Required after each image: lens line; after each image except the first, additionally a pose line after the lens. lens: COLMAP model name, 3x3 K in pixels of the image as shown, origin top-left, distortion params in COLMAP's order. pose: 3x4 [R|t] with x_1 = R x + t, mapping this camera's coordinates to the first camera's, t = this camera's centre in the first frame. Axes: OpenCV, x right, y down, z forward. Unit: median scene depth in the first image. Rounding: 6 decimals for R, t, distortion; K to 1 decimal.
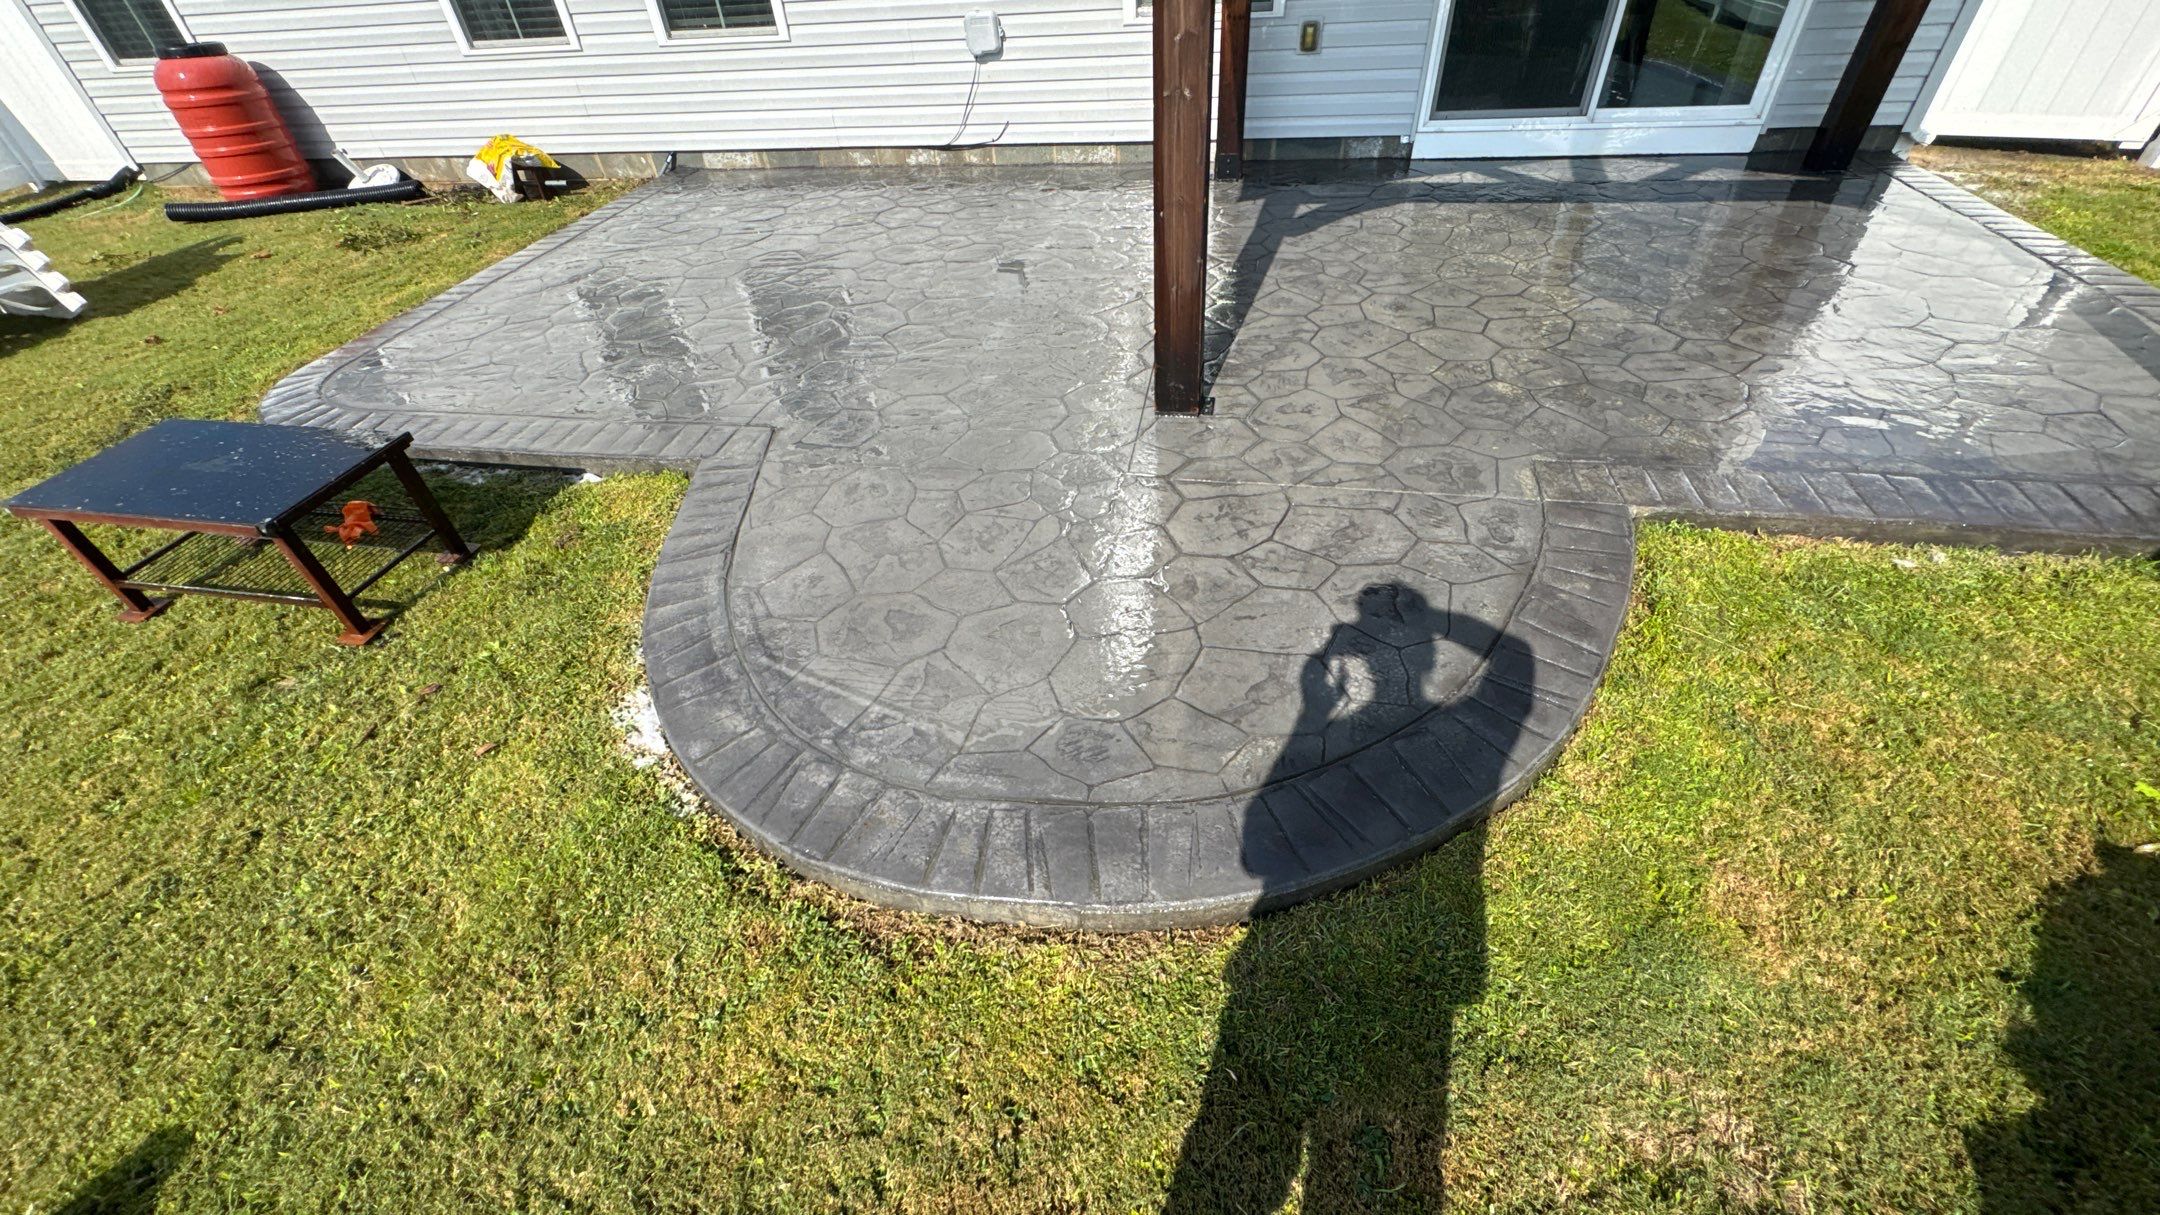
lens RADIAL K [[862.3, 0, 1083.2], [0, 862.3, 609.2], [0, 0, 1]] dist [-0.001402, -0.000666]
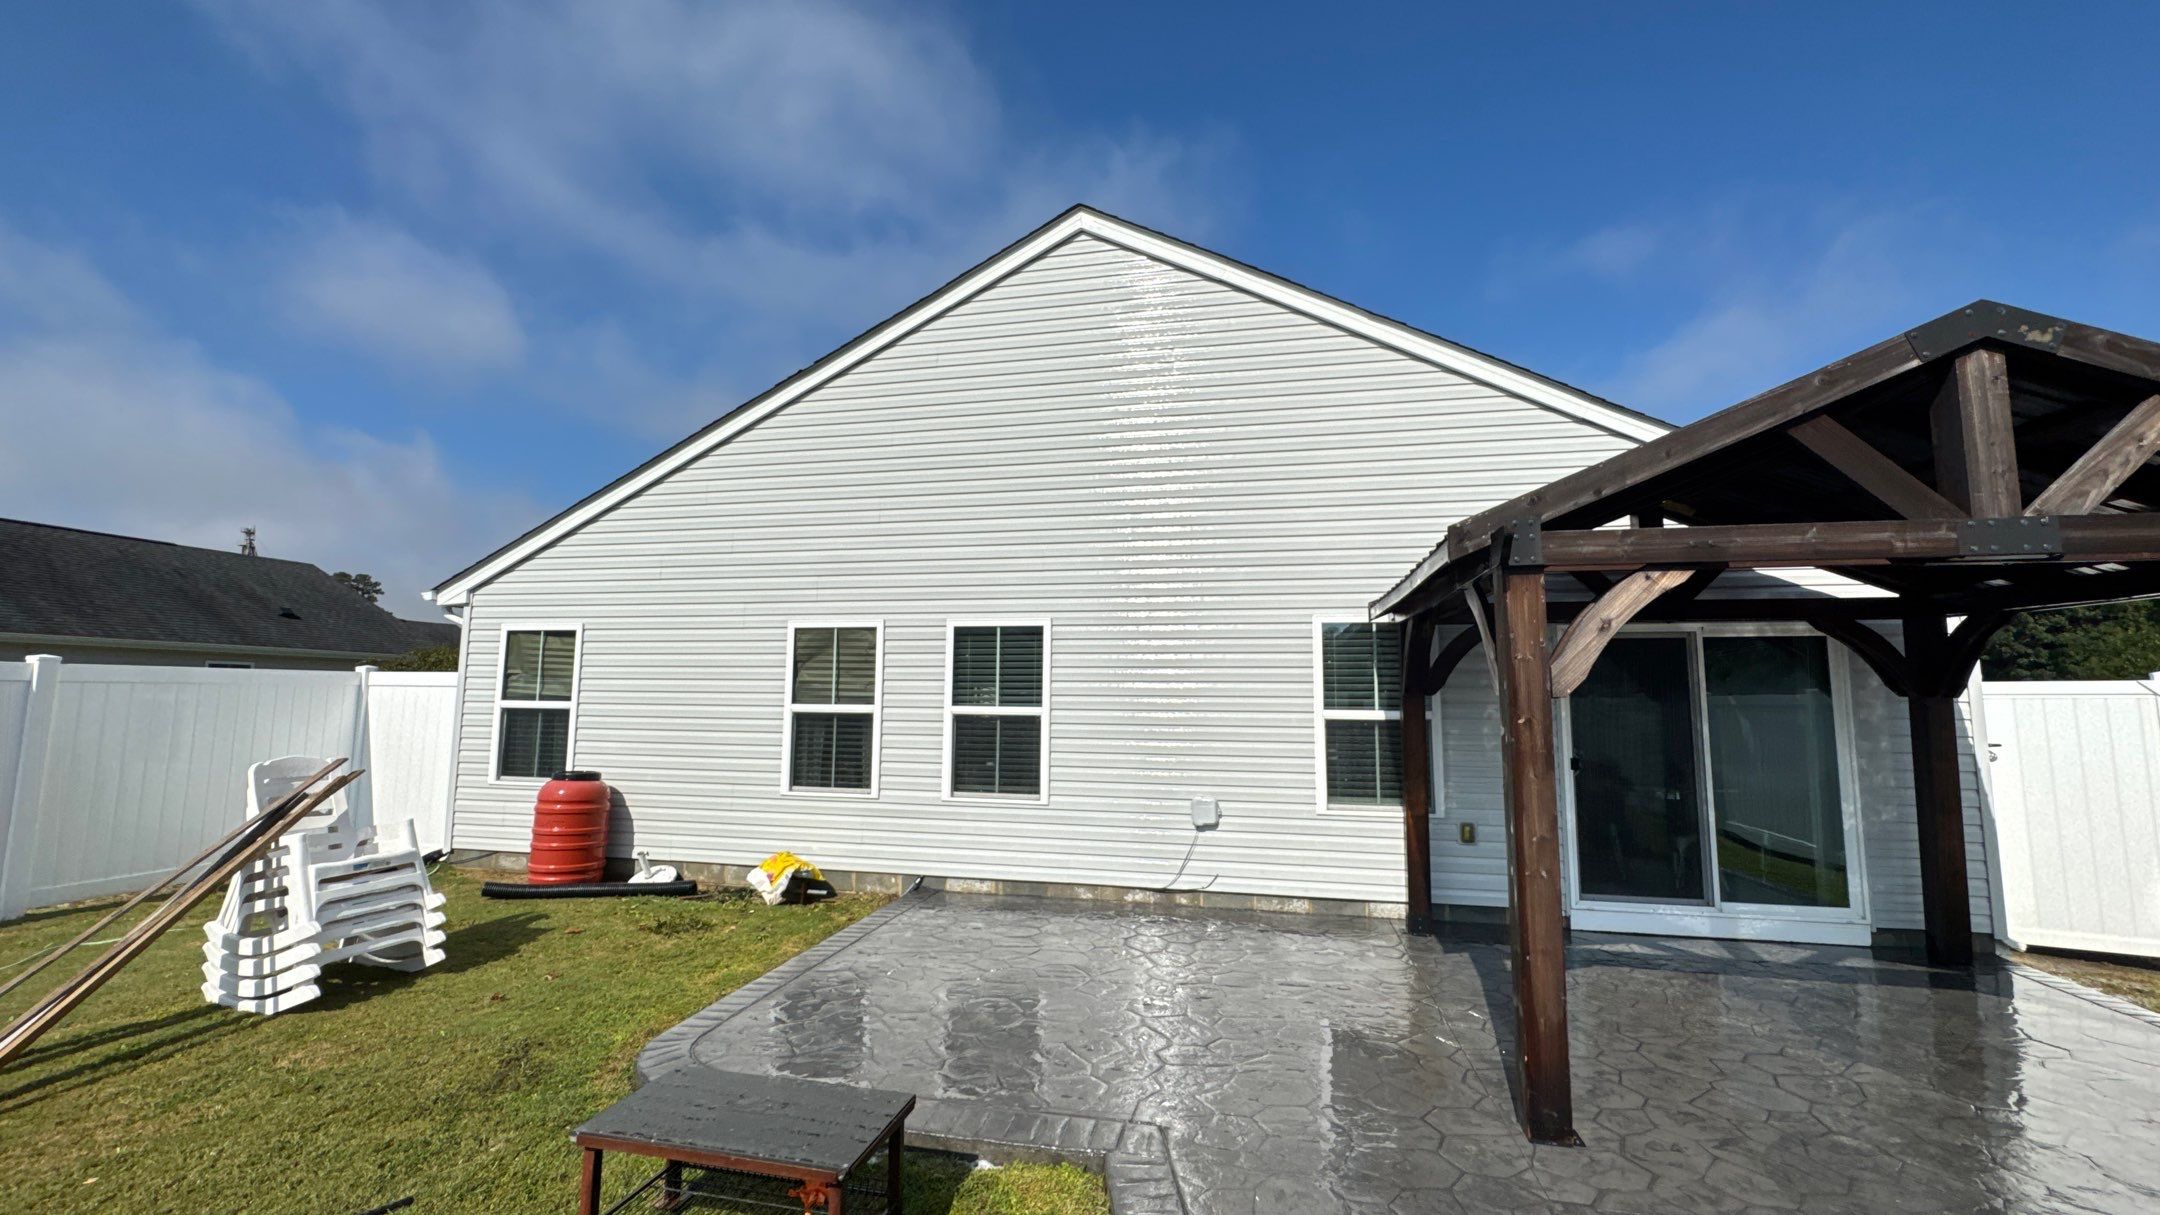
lens RADIAL K [[862.3, 0, 1082.0], [0, 862.3, 605.6], [0, 0, 1]] dist [-0.001402, -0.000666]
pose [[0.997269, 0.064606, -0.035780, -0.269219], [-0.070370, 0.684272, -0.725823, 0.075199], [-0.022409, 0.726359, 0.686950, -0.114214]]
